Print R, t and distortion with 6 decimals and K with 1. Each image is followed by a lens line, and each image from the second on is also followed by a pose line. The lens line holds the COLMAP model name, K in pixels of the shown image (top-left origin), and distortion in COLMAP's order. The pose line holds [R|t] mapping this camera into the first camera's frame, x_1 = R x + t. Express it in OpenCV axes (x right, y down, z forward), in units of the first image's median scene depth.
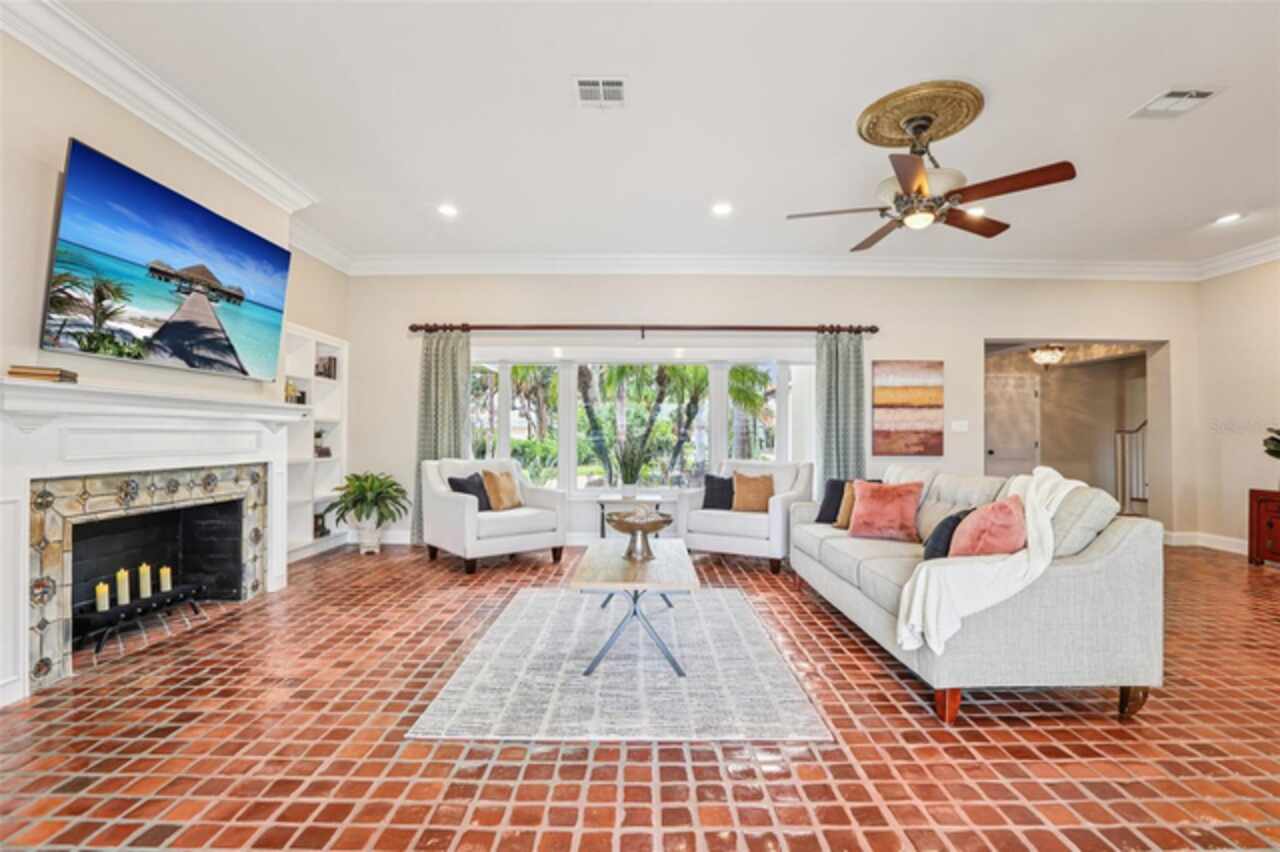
lens RADIAL K [[596.1, 0, 645.9], [0, 596.1, 428.0], [0, 0, 1]] dist [-0.033154, 0.005275]
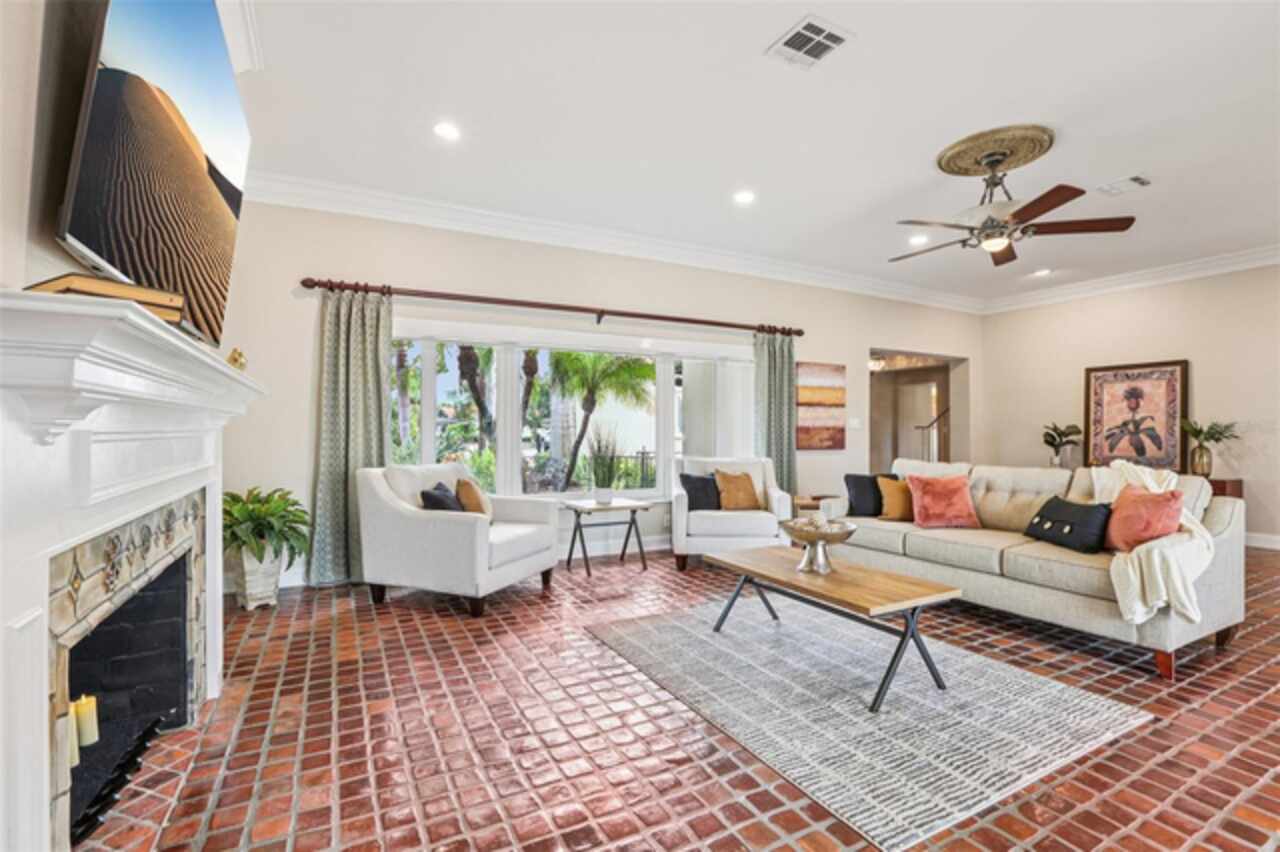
lens RADIAL K [[596.1, 0, 588.0], [0, 596.1, 428.7], [0, 0, 1]] dist [-0.033154, 0.005275]
pose [[0.881016, -0.003340, 0.473075, -0.466696], [-0.005152, 0.999848, 0.016653, -0.008523], [-0.473059, -0.017108, 0.880865, 0.233014]]
